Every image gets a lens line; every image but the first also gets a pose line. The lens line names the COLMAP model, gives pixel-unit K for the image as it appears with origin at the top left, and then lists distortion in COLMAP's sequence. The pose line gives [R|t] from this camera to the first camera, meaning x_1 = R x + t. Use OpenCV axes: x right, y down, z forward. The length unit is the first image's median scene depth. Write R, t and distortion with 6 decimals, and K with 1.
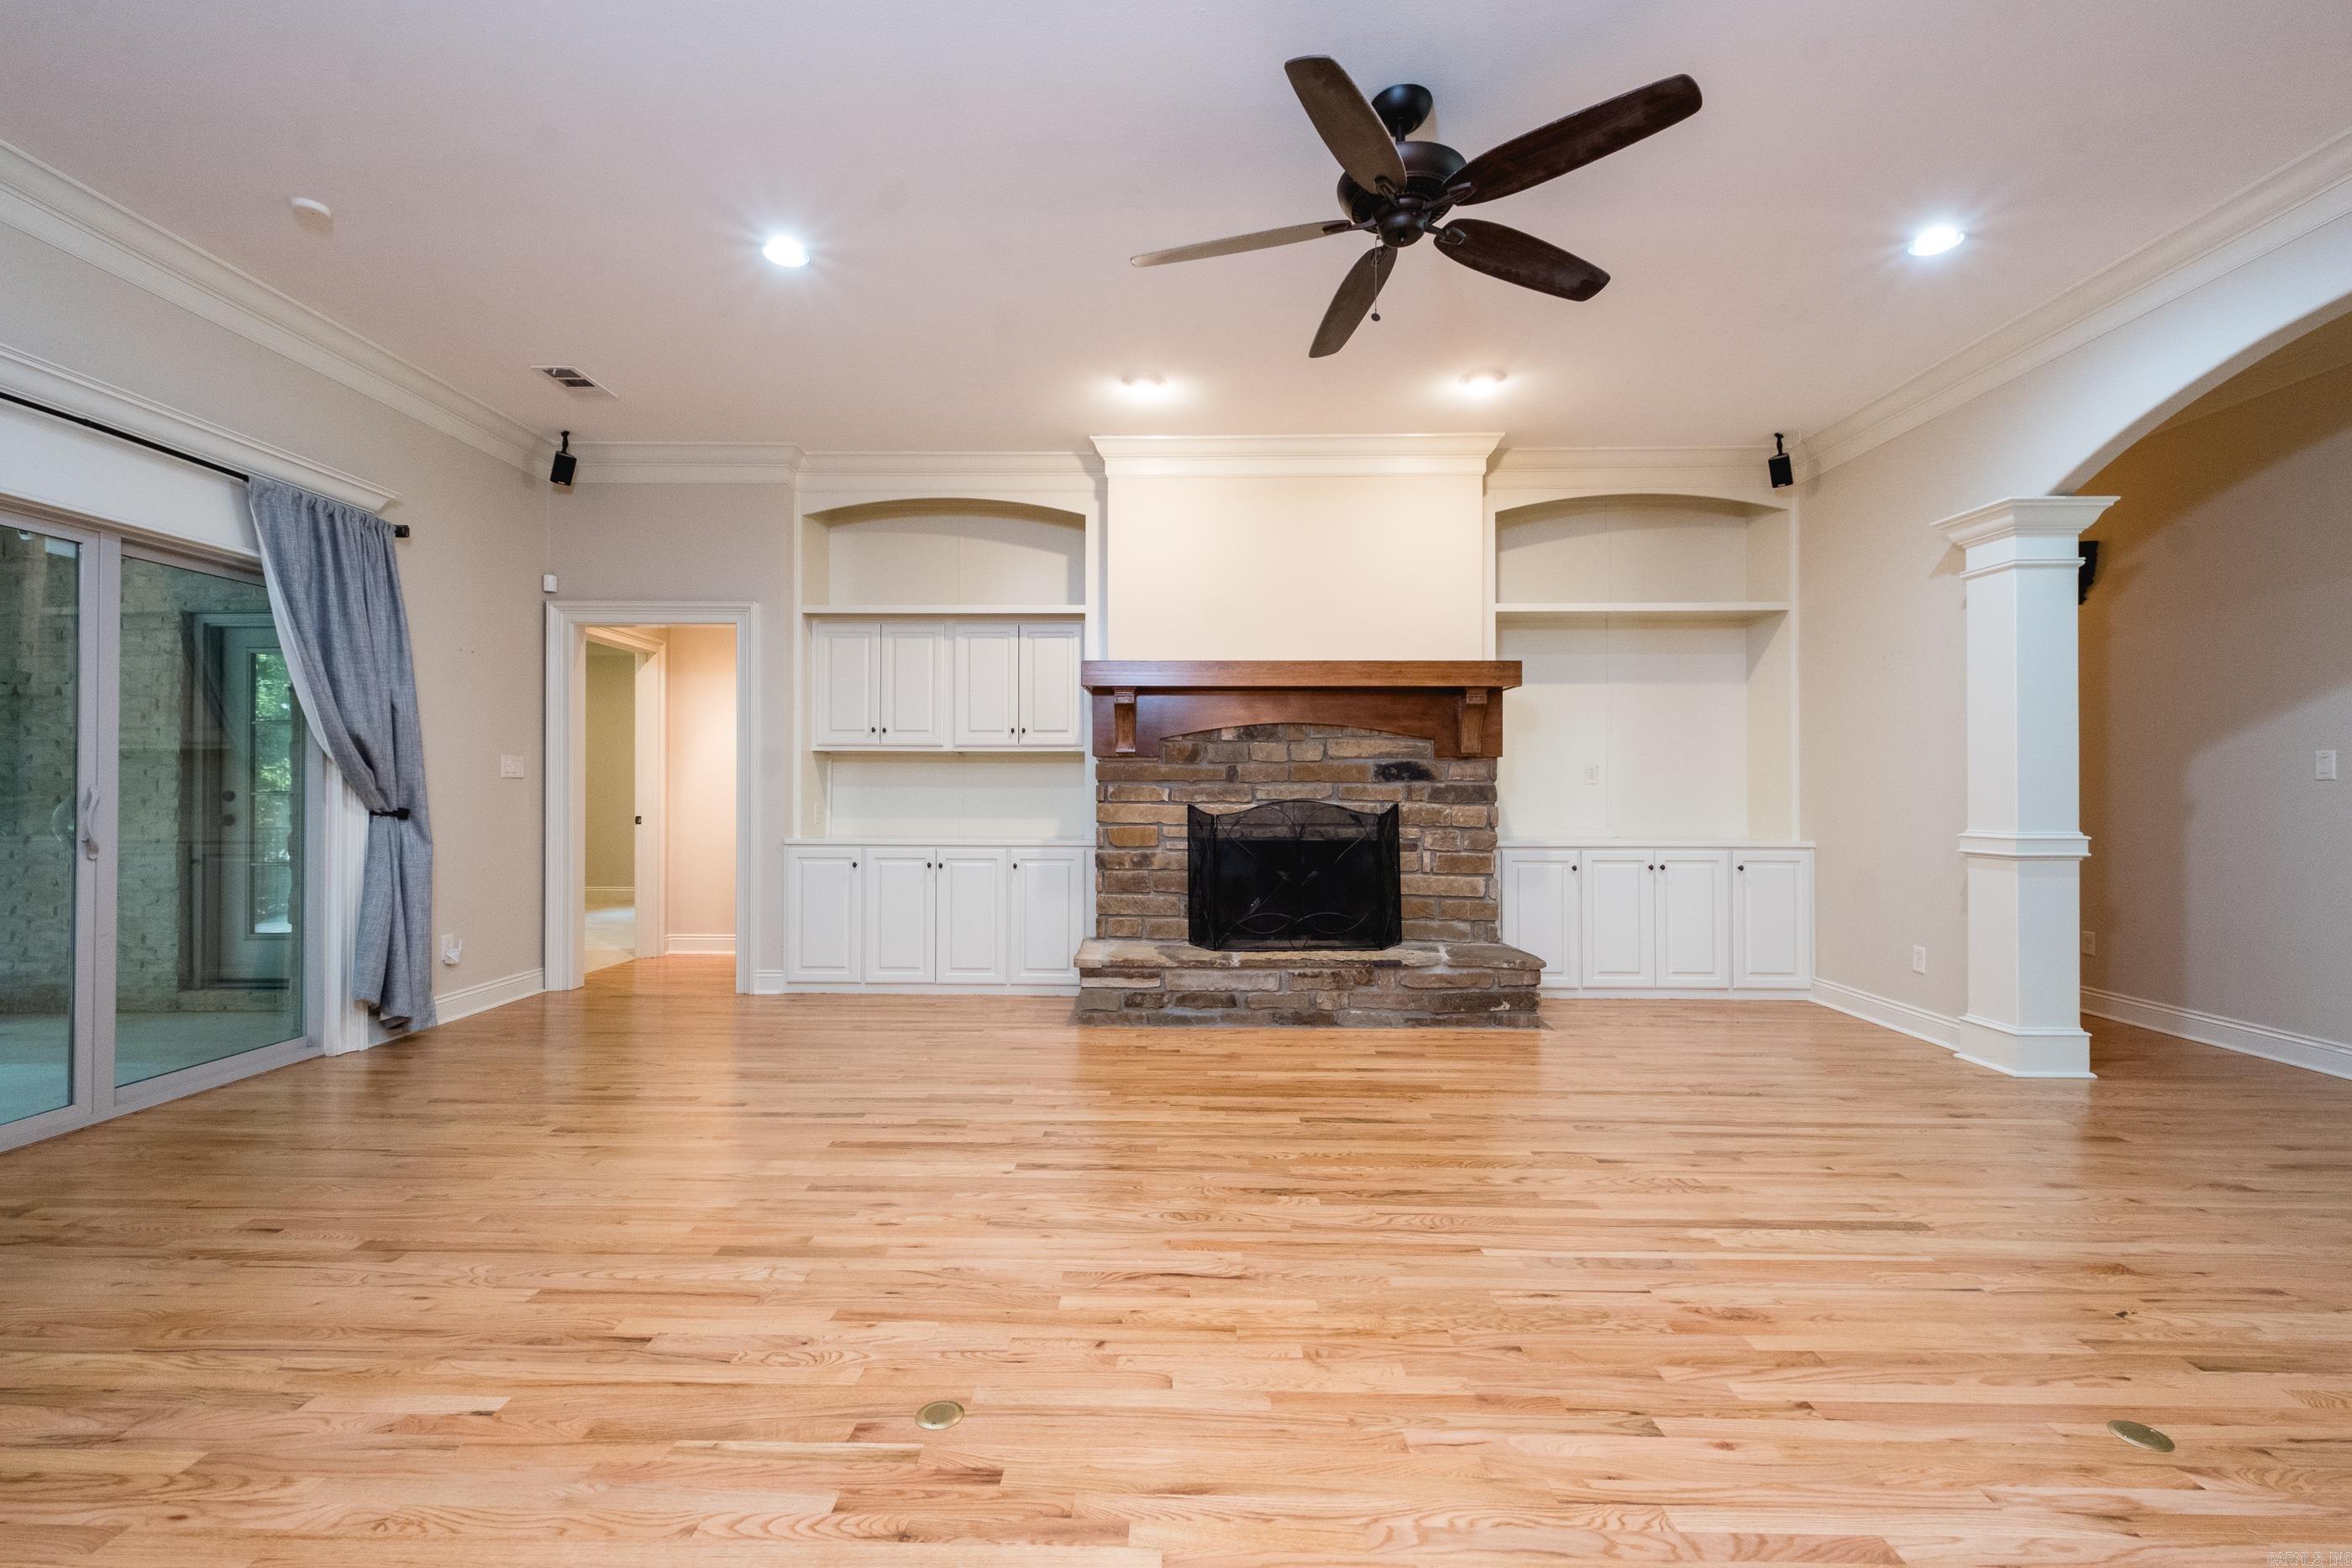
lens RADIAL K [[1028.0, 0, 1162.2], [0, 1028.0, 777.5], [0, 0, 1]] dist [0.005201, -0.001564]
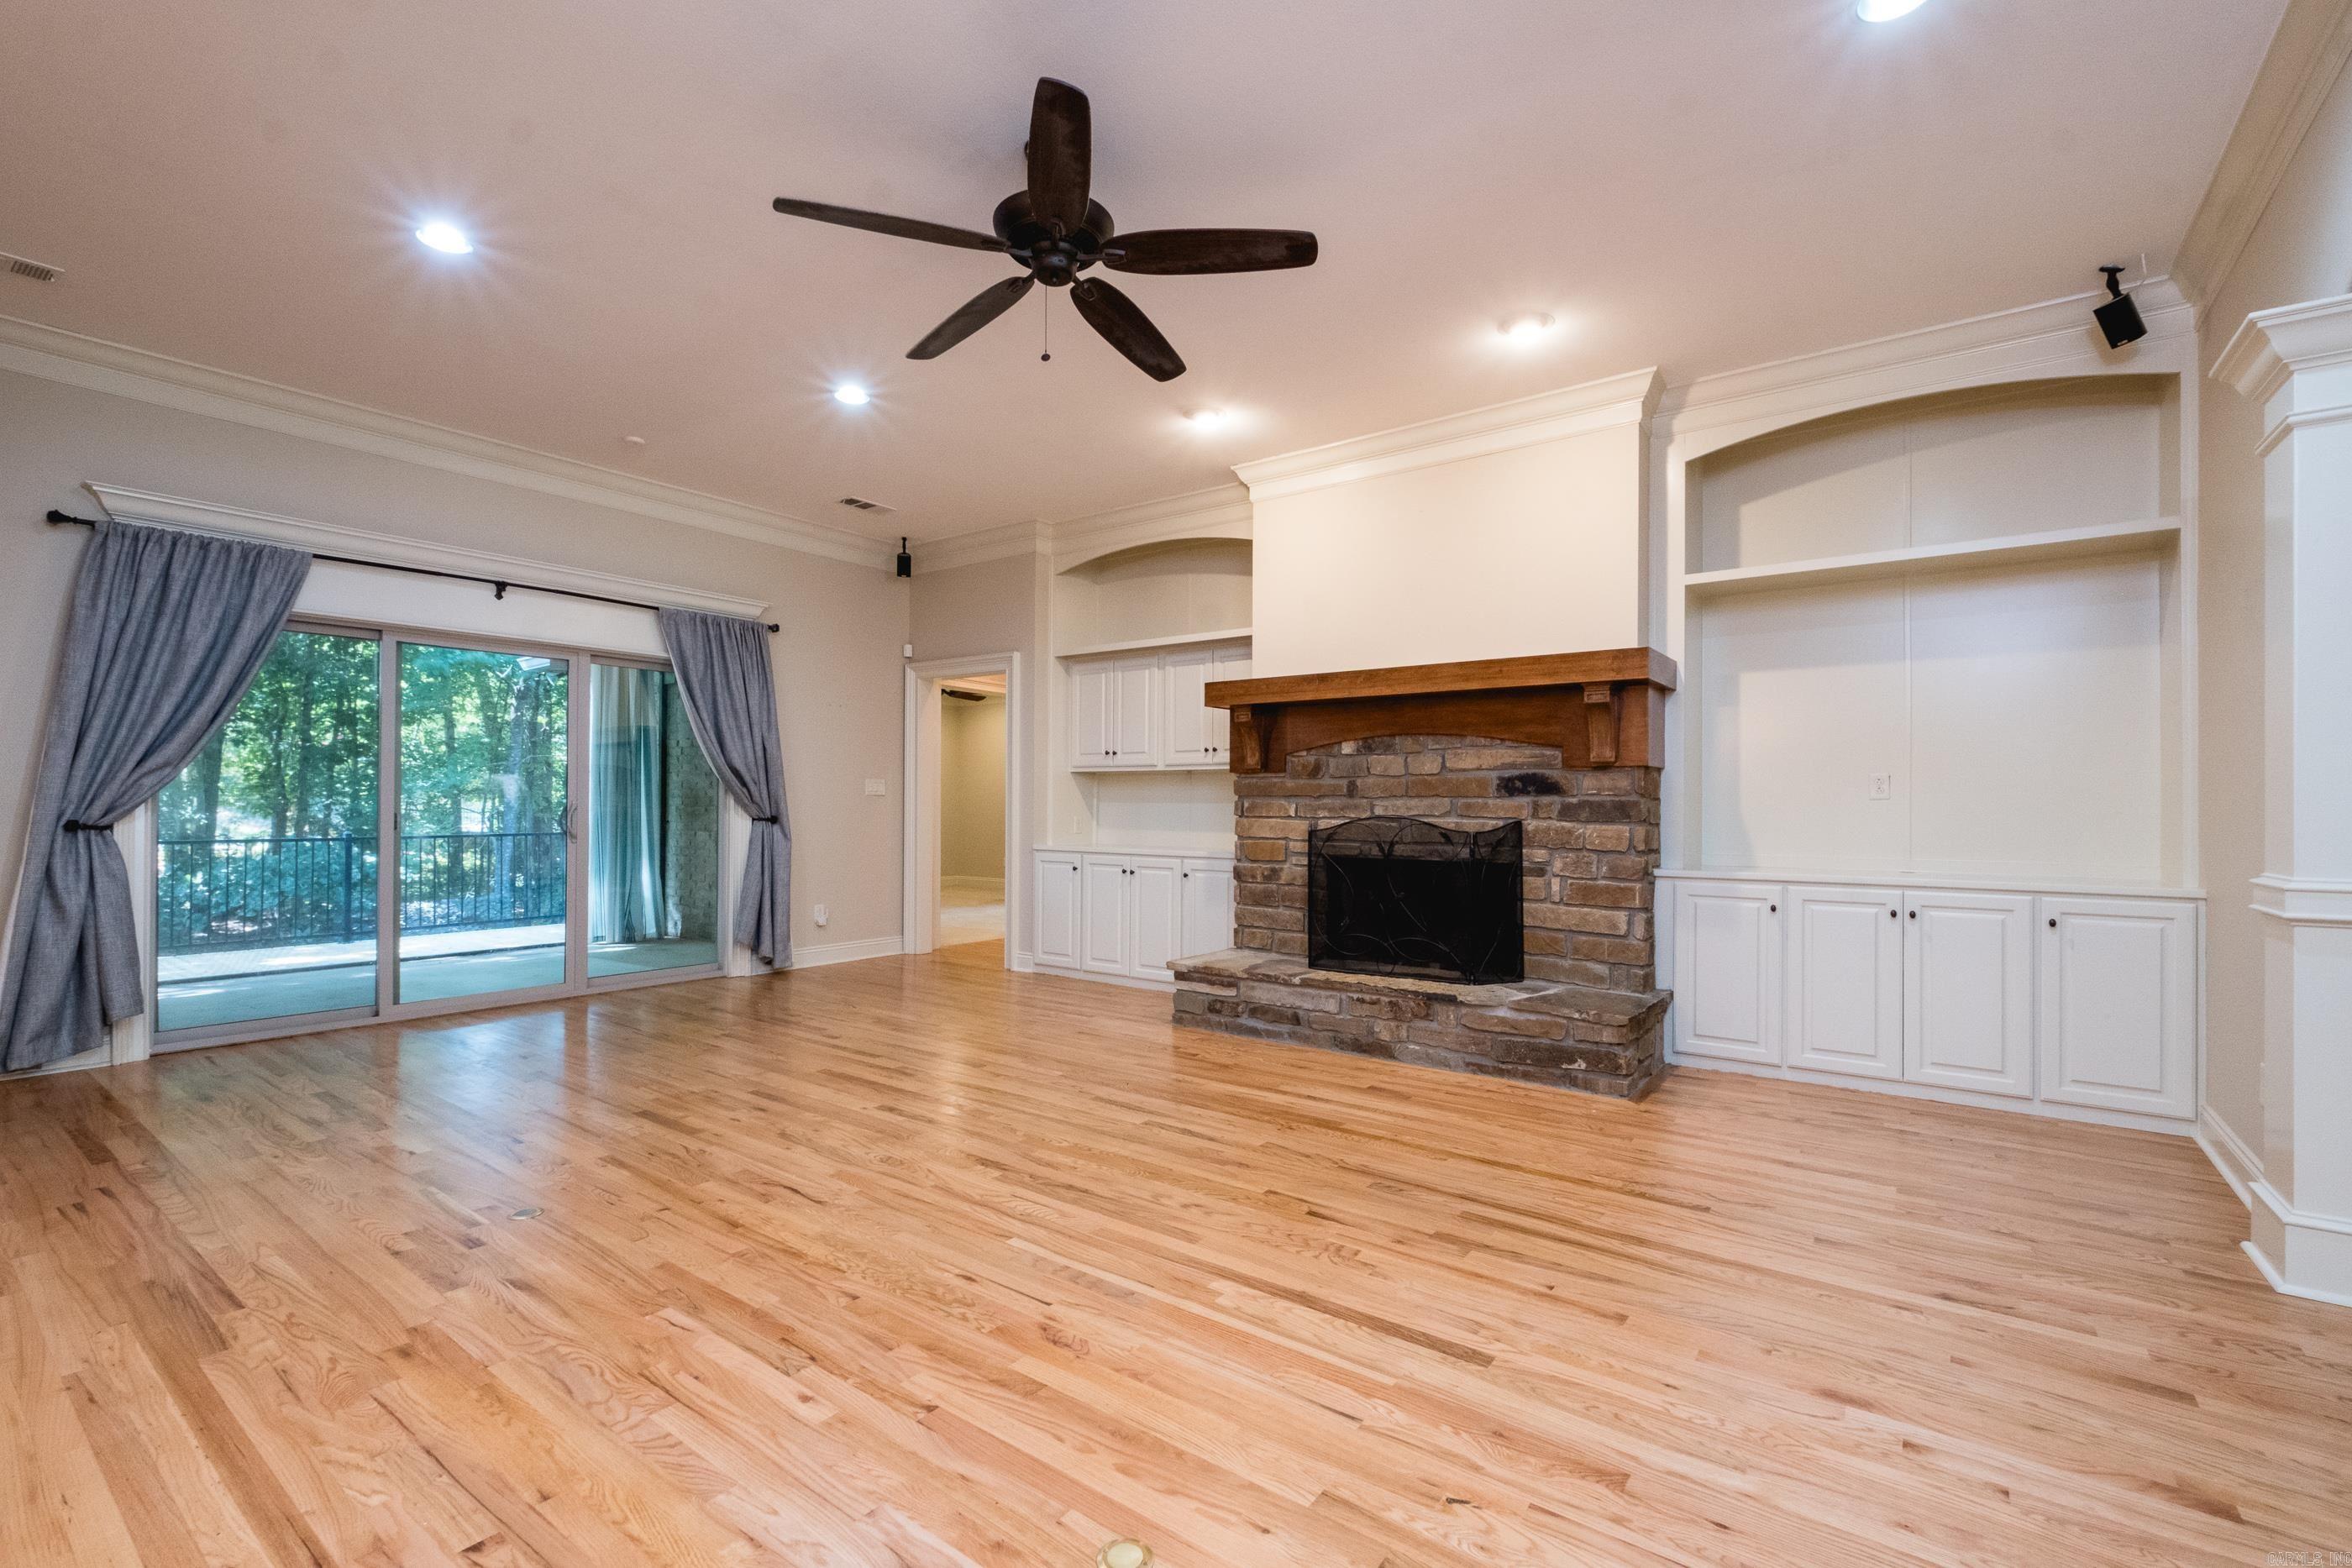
lens RADIAL K [[1028.0, 0, 1155.6], [0, 1028.0, 793.9], [0, 0, 1]] dist [0.005201, -0.001564]
pose [[0.810988, -0.003954, -0.585049, 0.539184], [0.002740, 0.999992, -0.002960, 0.004117], [0.585056, 0.000798, 0.810992, 0.119661]]
